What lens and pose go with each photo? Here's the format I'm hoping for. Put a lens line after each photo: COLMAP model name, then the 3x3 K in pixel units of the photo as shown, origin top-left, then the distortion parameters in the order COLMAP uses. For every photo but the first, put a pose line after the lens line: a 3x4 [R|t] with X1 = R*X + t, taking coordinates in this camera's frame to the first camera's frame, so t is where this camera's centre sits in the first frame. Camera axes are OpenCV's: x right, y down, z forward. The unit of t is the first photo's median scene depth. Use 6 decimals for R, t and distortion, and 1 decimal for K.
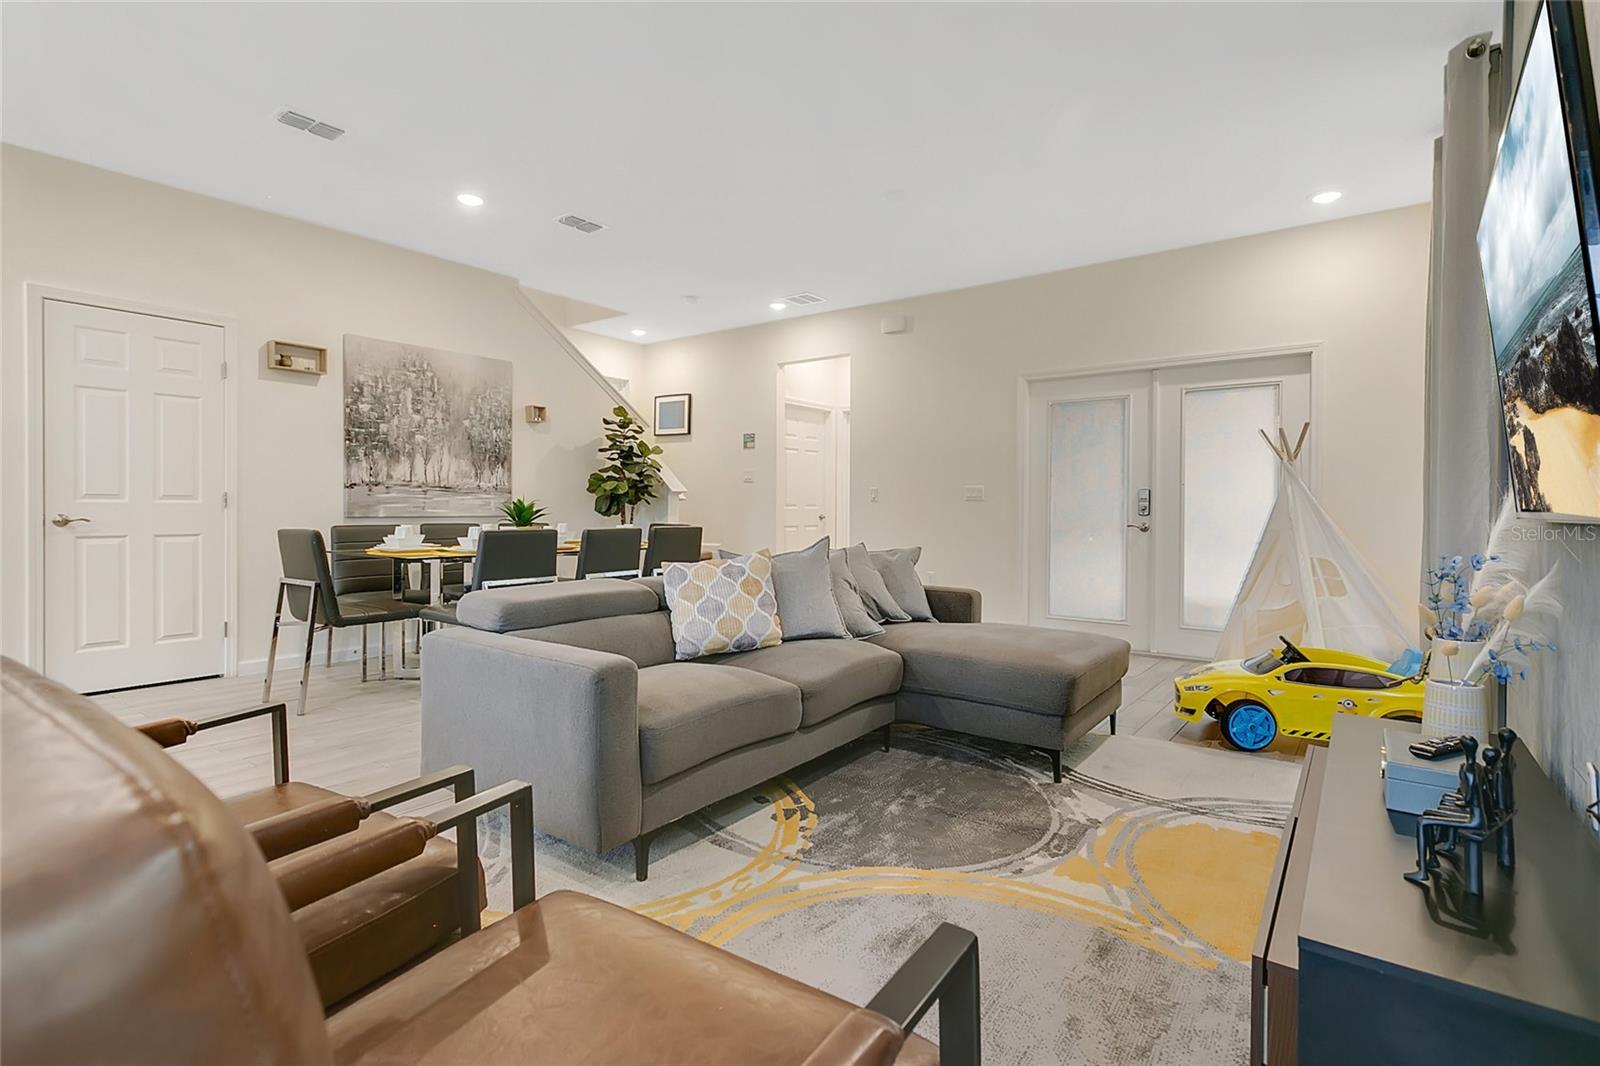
lens RADIAL K [[779.3, 0, 814.3], [0, 779.3, 510.8], [0, 0, 1]] dist [0.001294, 0.001308]
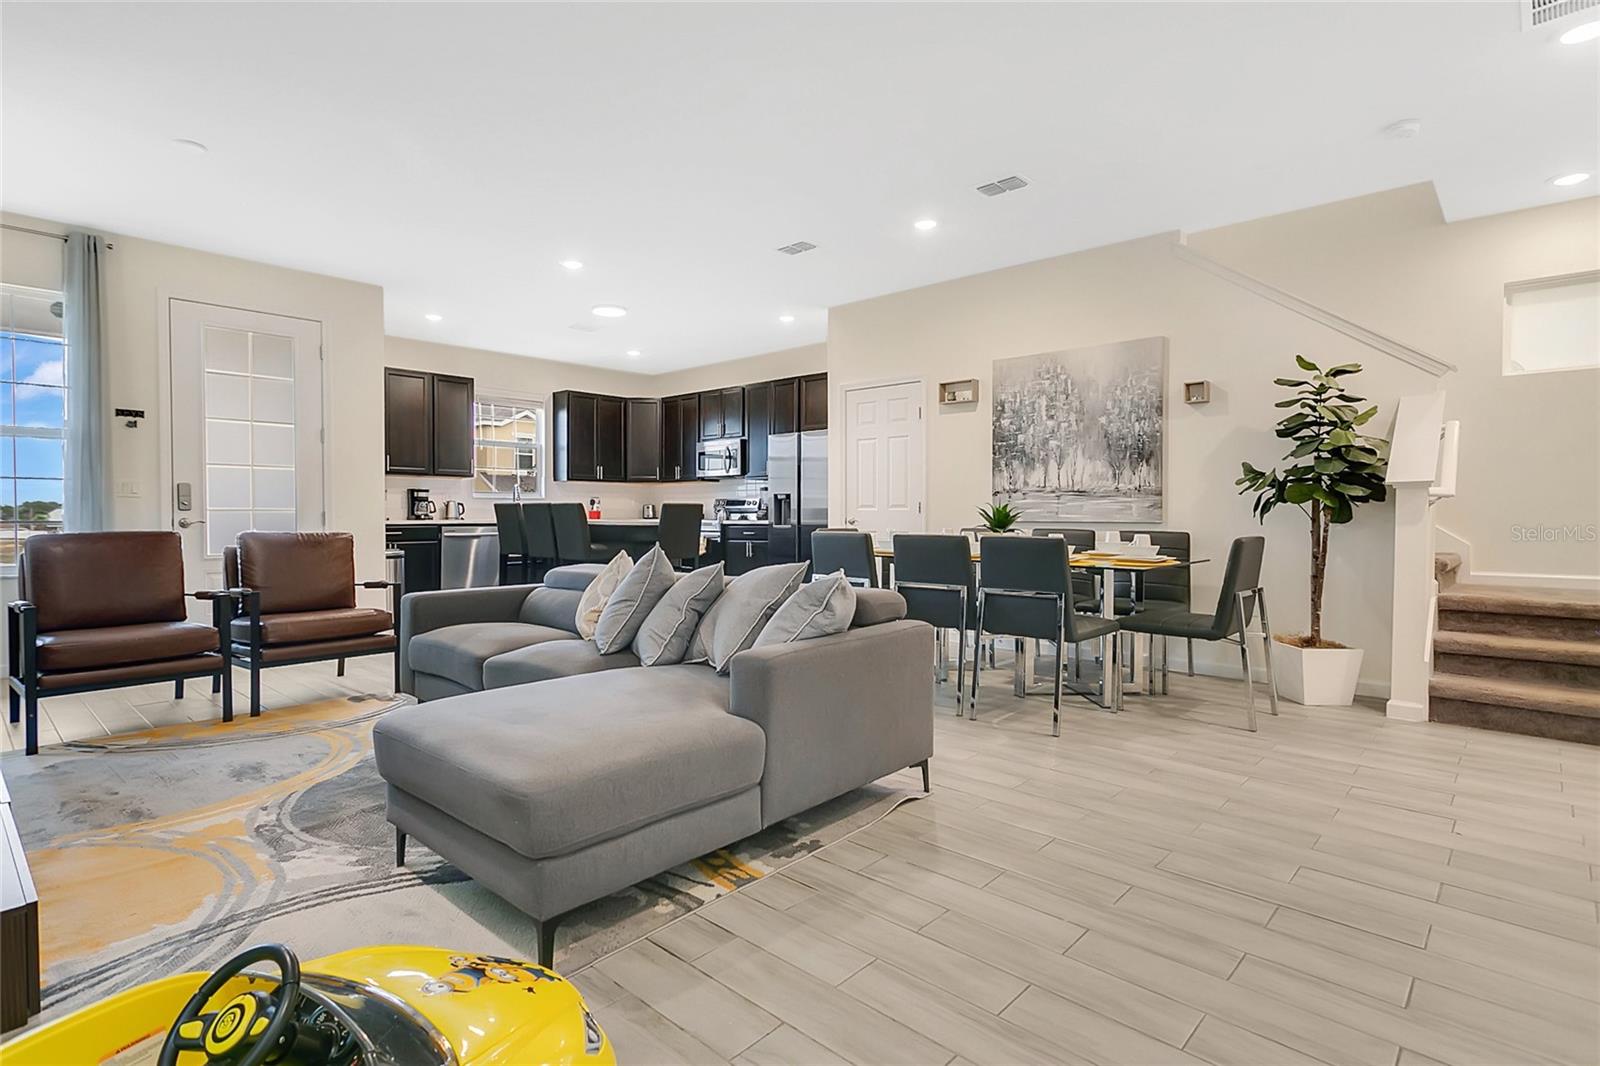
lens RADIAL K [[813.0, 0, 796.9], [0, 813.0, 522.5], [0, 0, 1]] dist [0.006322, 0.000567]
pose [[-0.131674, 0.009378, -0.991249, 0.593878], [-0.003136, 0.999946, 0.009876, -0.000891], [0.991288, 0.004409, -0.131637, 0.836550]]
